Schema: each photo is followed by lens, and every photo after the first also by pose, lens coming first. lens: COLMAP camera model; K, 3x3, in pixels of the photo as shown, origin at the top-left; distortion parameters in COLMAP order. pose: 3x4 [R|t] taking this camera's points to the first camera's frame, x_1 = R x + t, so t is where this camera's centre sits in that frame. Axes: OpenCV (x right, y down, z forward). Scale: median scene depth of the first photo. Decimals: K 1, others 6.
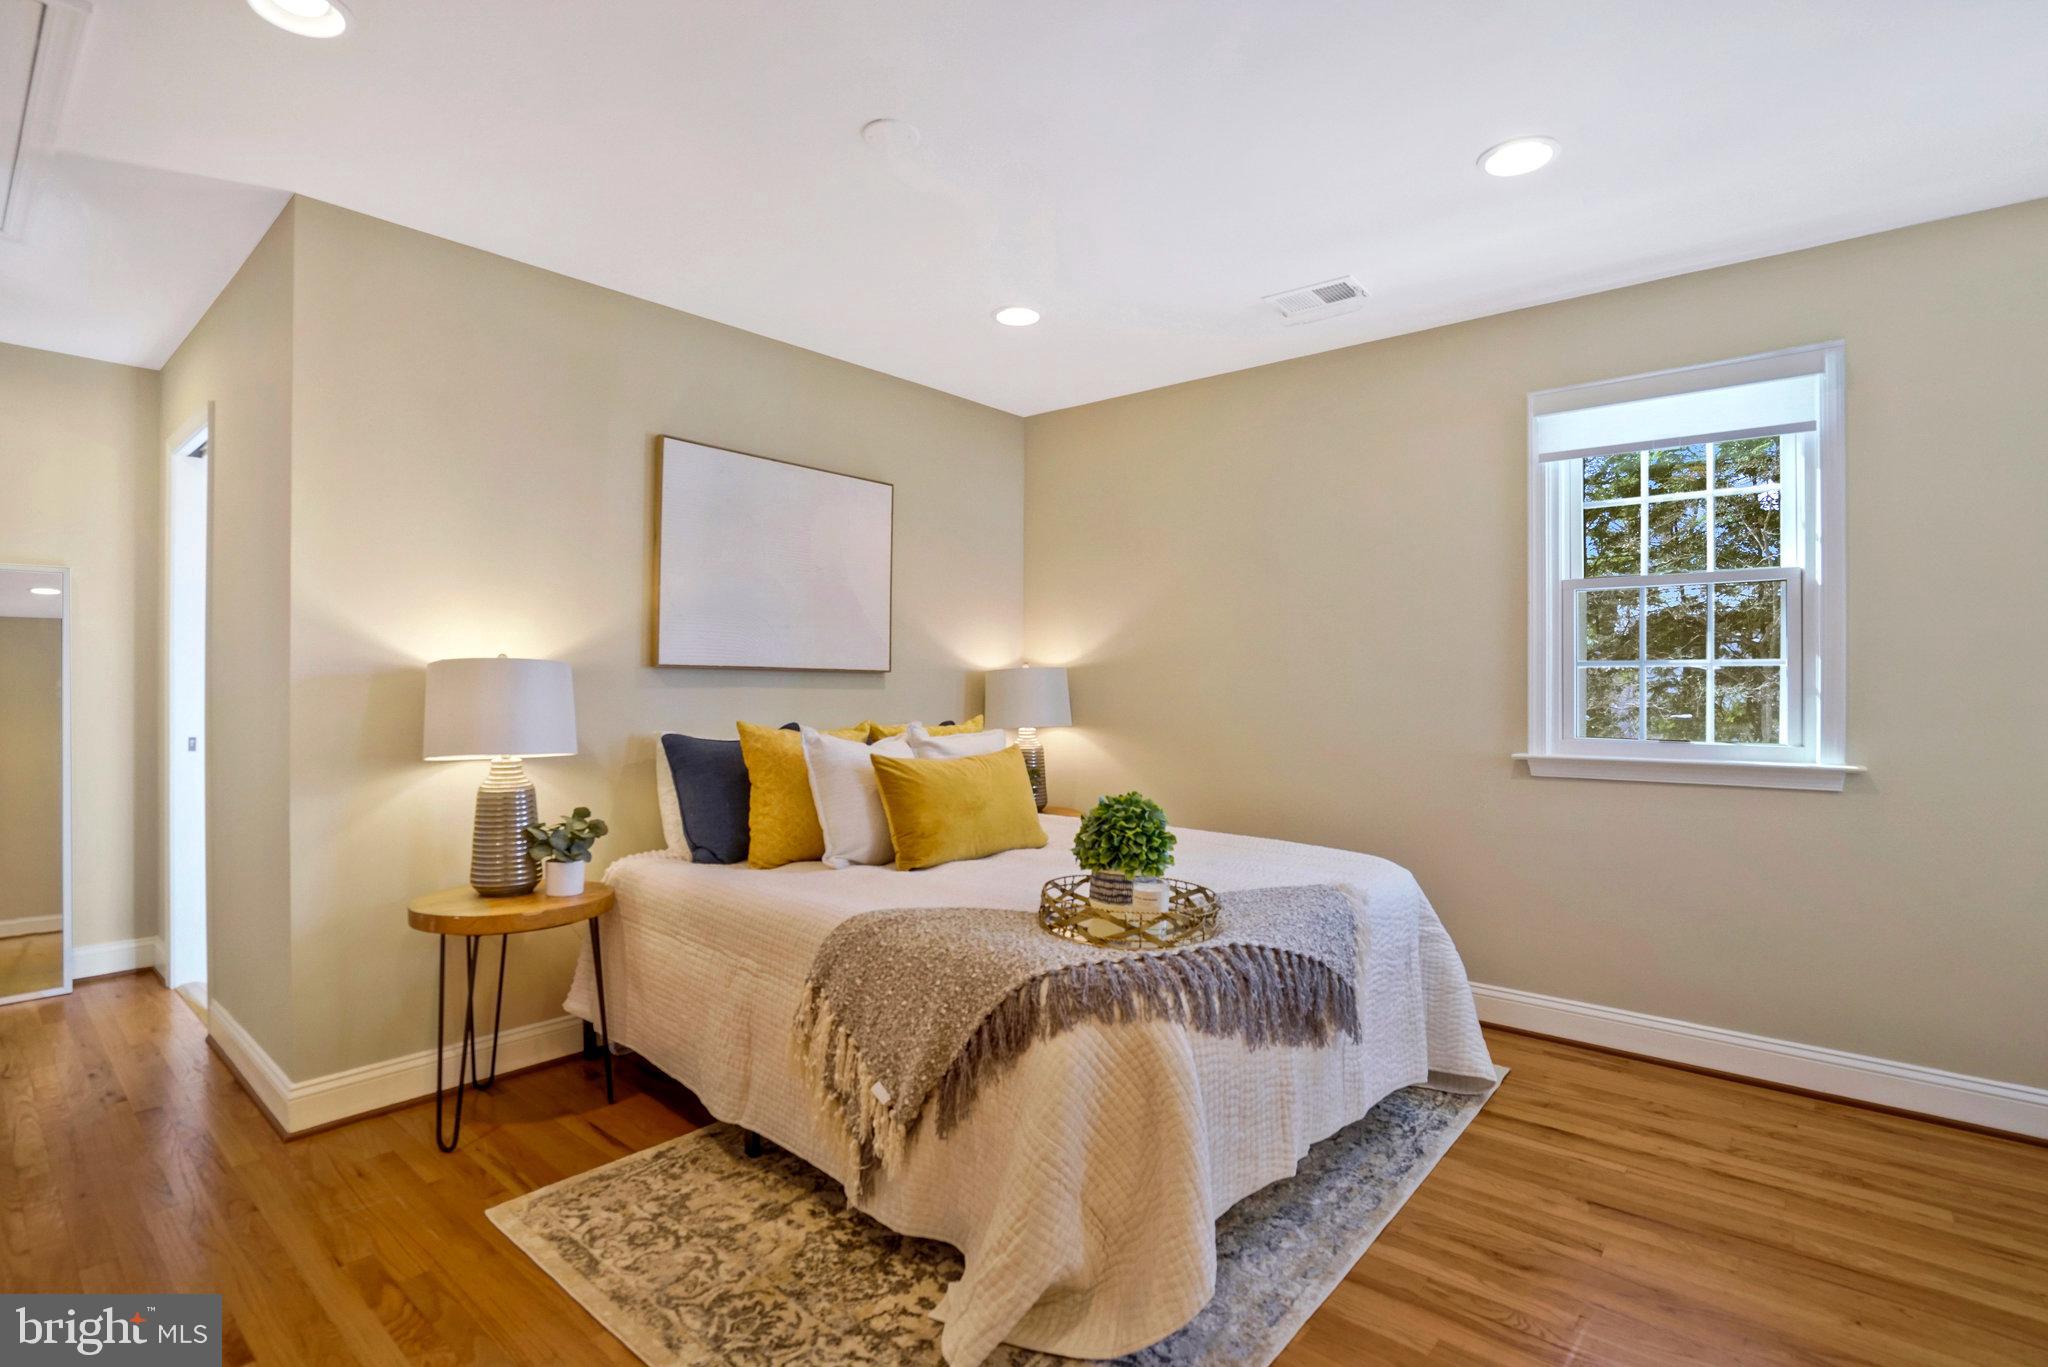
lens RADIAL K [[959.2, 0, 1016.4], [0, 959.2, 673.6], [0, 0, 1]] dist [-0.014400, 0.018751]
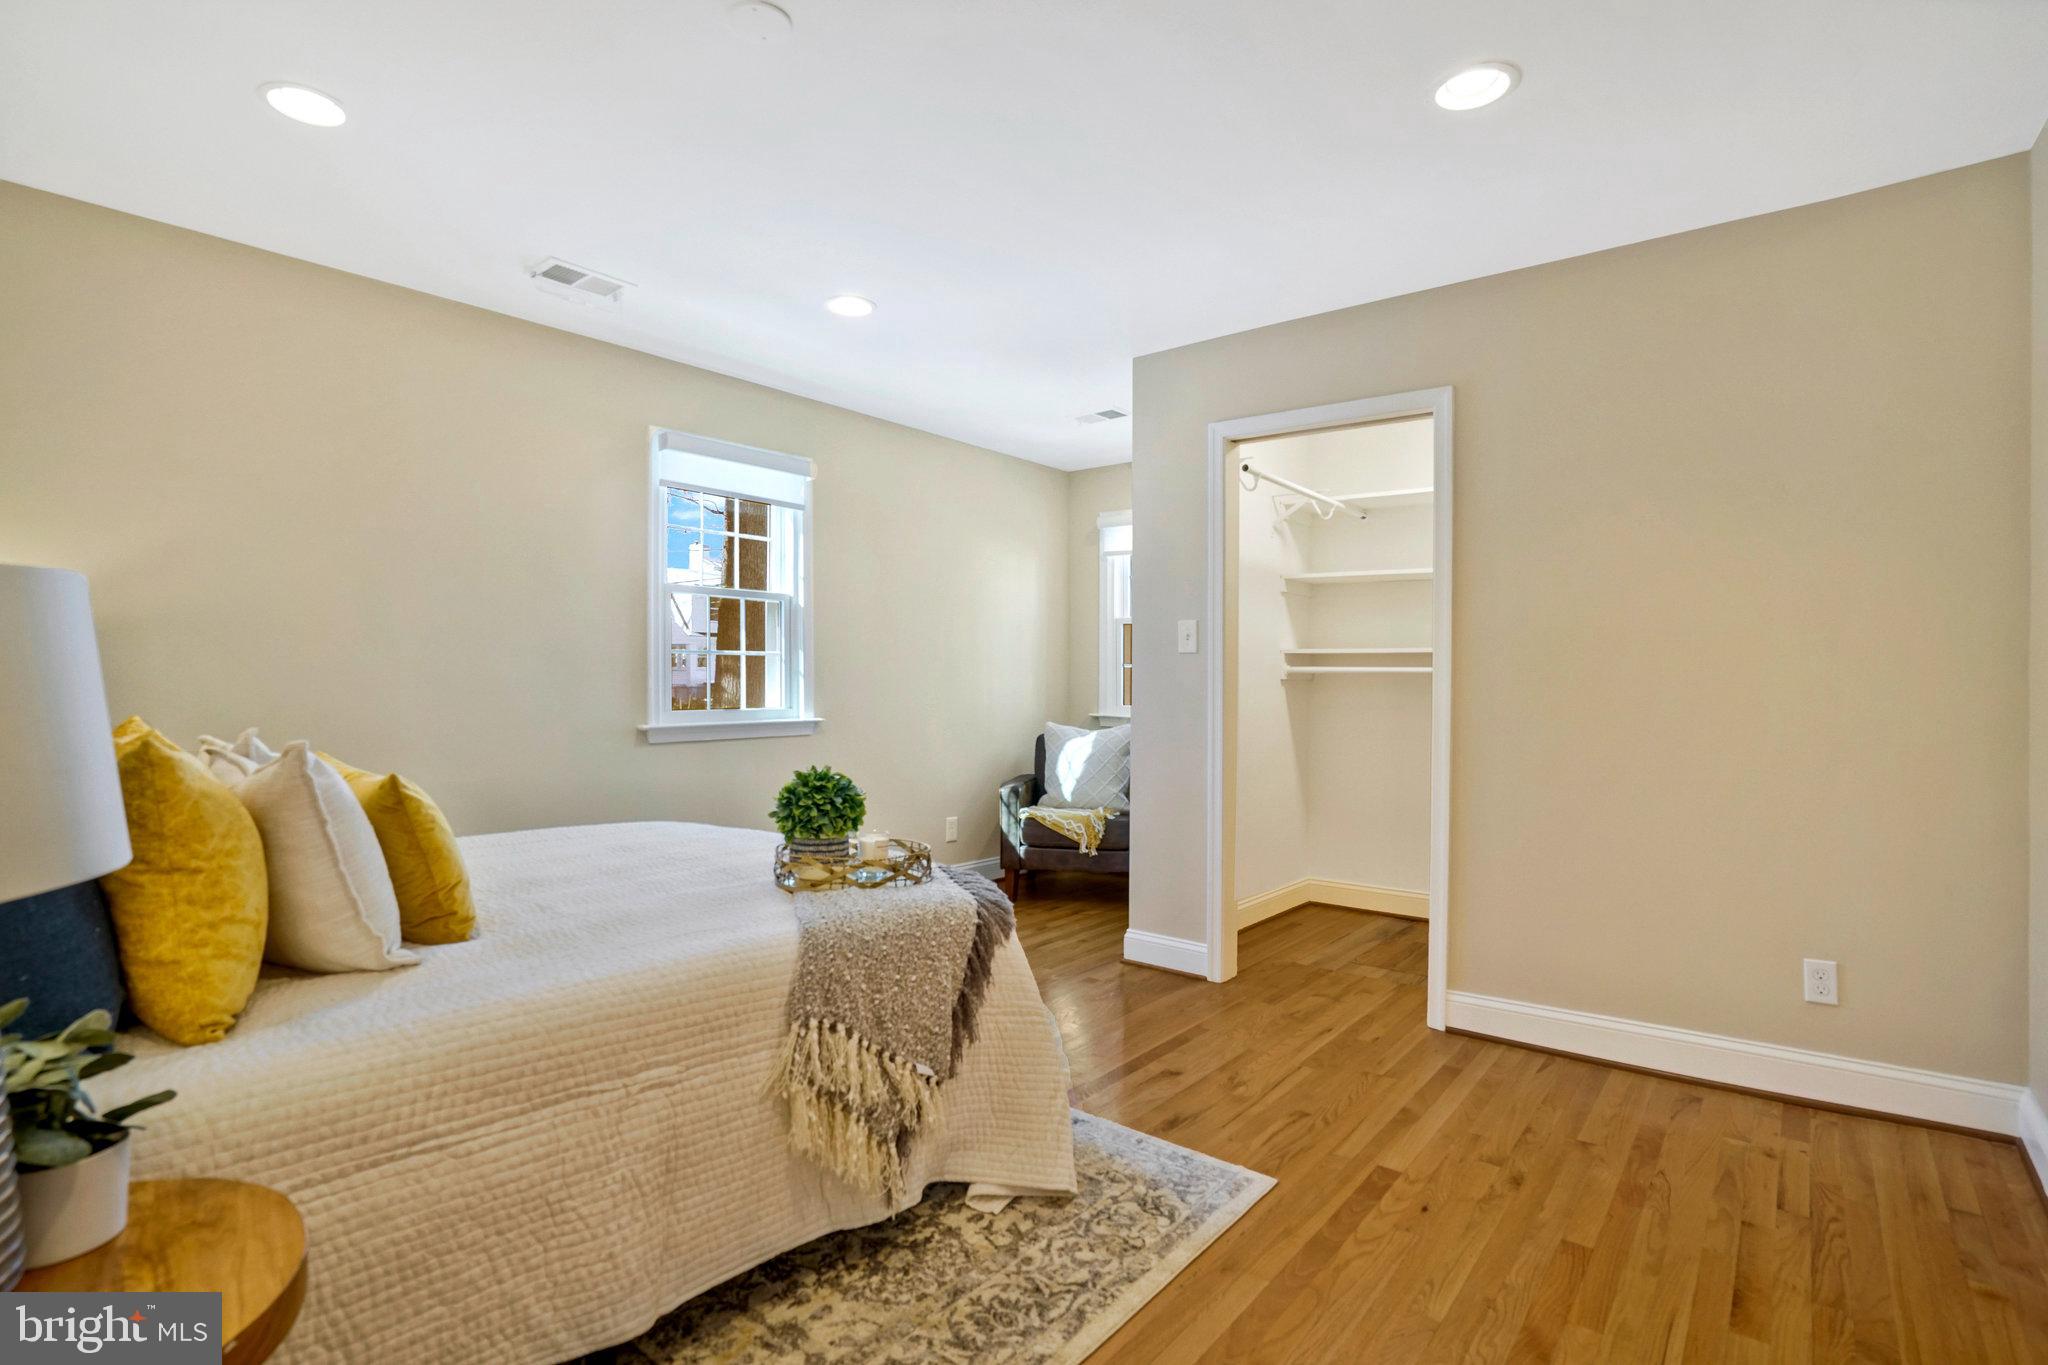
lens RADIAL K [[959.2, 0, 1016.4], [0, 959.2, 672.6], [0, 0, 1]] dist [-0.014400, 0.018751]
pose [[0.026035, -0.003289, 0.999656, -0.820674], [-0.001923, 0.999993, 0.003341, 0.015926], [-0.999659, -0.002010, 0.026029, 0.634099]]
